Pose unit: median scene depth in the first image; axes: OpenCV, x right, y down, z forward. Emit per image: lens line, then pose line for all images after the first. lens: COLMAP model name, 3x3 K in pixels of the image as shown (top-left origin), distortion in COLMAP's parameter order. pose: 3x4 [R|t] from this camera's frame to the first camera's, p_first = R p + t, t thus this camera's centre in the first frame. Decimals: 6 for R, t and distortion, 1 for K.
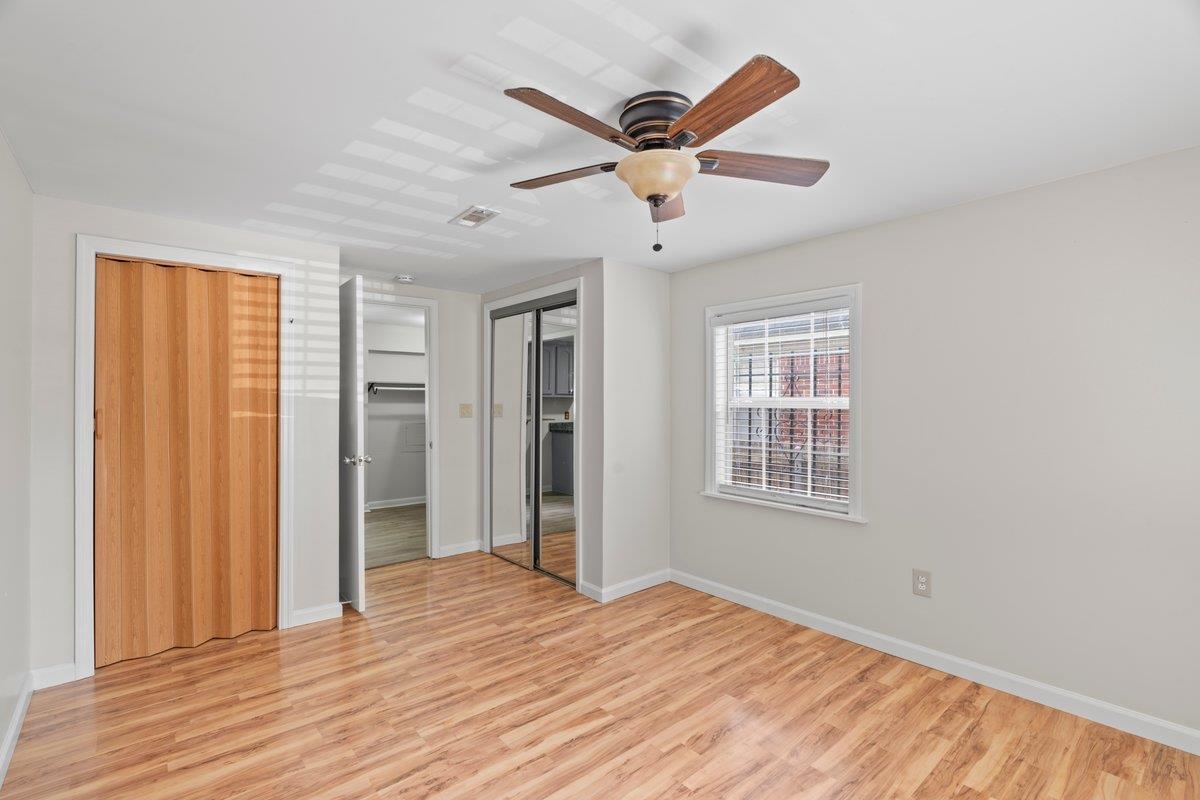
lens RADIAL K [[546.8, 0, 598.4], [0, 546.8, 393.9], [0, 0, 1]] dist [-0.001524, -0.000644]
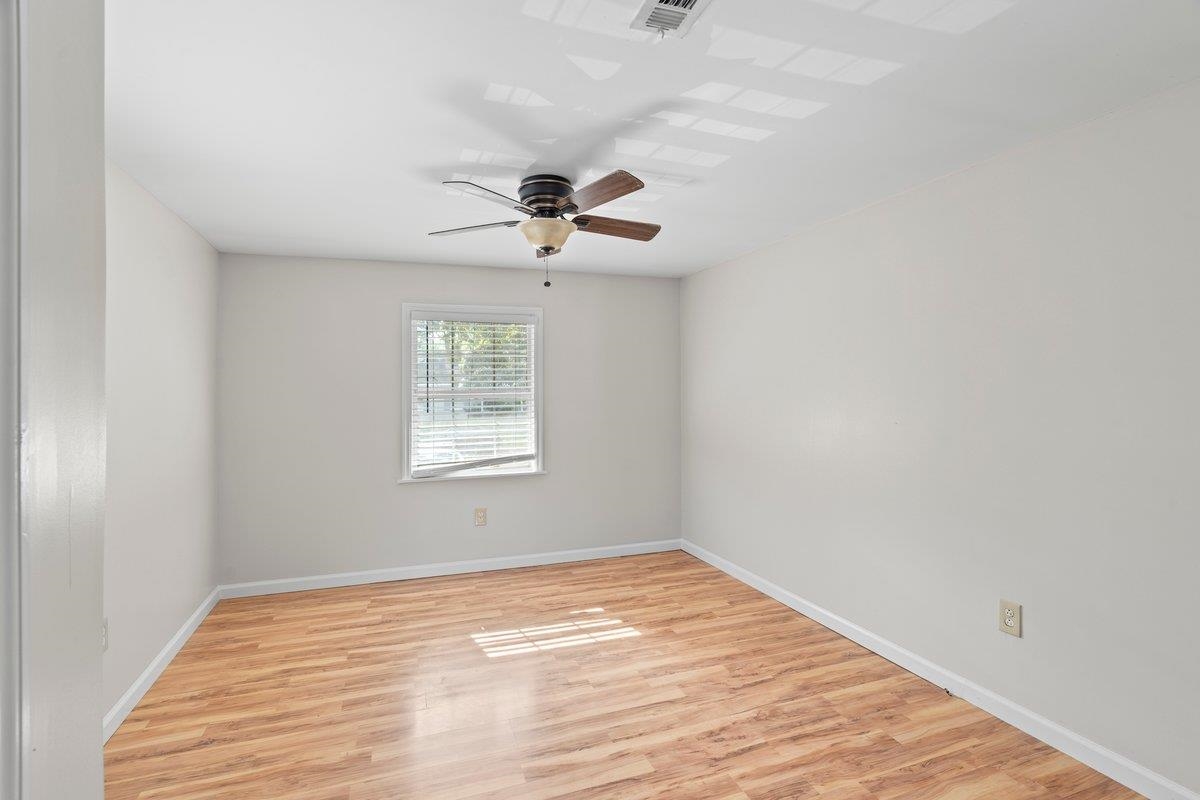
lens RADIAL K [[546.8, 0, 596.7], [0, 546.8, 400.1], [0, 0, 1]] dist [-0.001524, -0.000644]
pose [[-0.933856, -0.000503, 0.357648, -0.407337], [0.002619, 0.999963, 0.008244, 0.013615], [-0.357639, 0.008636, -0.933820, 1.836189]]
